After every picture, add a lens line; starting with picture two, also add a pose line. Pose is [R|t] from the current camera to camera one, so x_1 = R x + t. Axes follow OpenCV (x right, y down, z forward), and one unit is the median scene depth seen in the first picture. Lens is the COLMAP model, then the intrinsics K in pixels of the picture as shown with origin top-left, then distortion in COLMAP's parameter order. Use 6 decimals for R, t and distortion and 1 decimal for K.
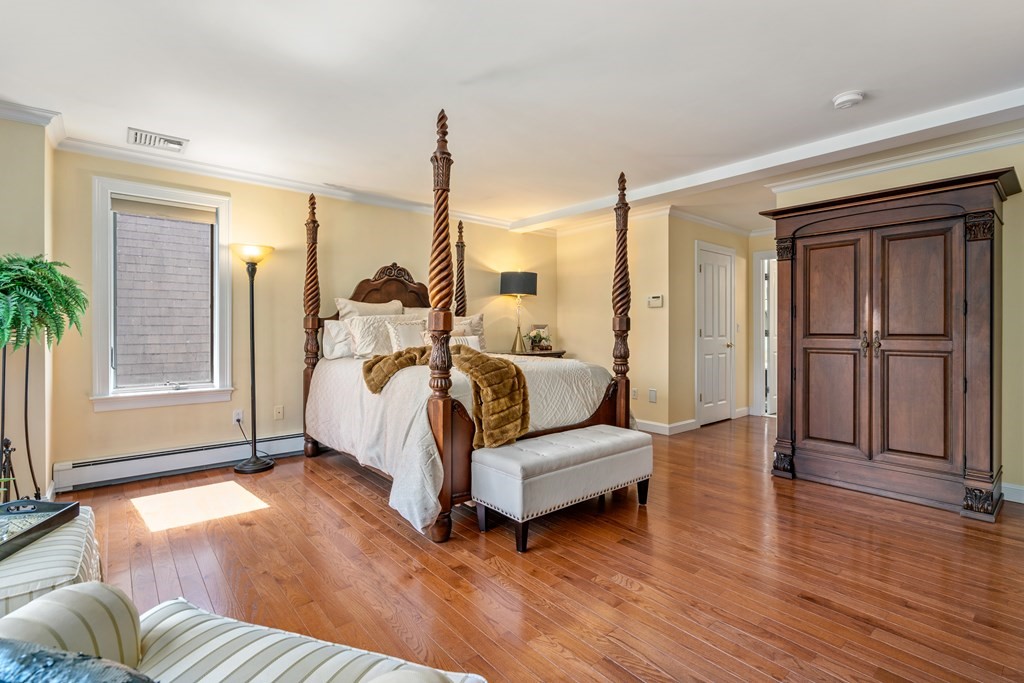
lens RADIAL K [[475.1, 0, 509.0], [0, 475.1, 344.5], [0, 0, 1]] dist [0.001450, 0.000821]
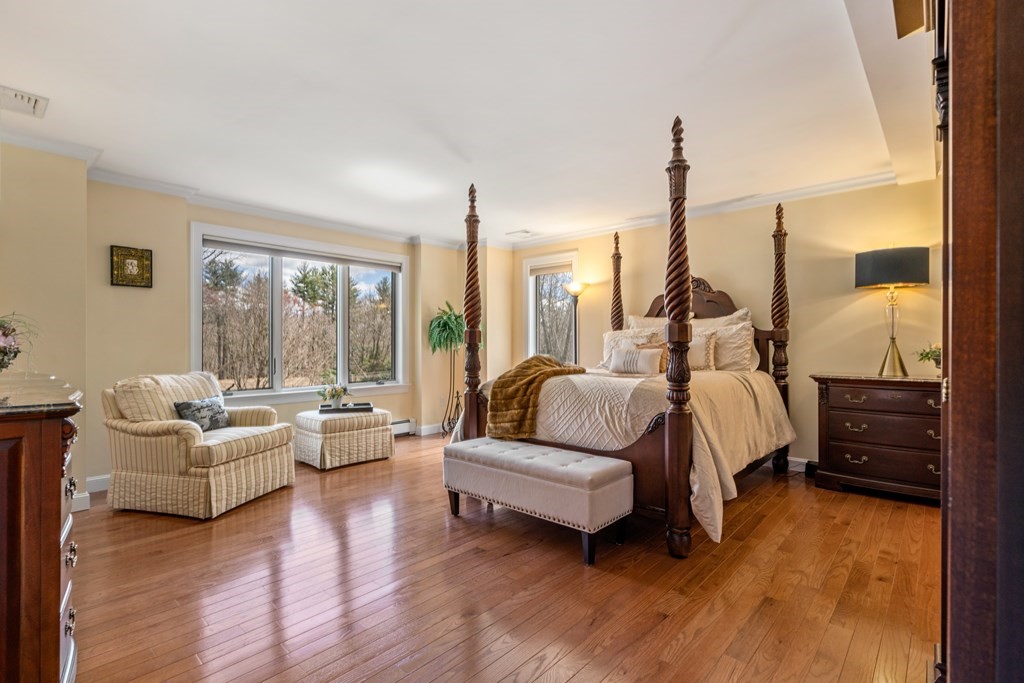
lens RADIAL K [[475.1, 0, 509.0], [0, 475.1, 344.5], [0, 0, 1]] dist [0.001450, 0.000821]
pose [[0.143756, 0.001189, -0.989612, 0.829072], [-0.029475, 0.999561, -0.003081, -0.015030], [0.989174, 0.029611, 0.143728, 0.595573]]
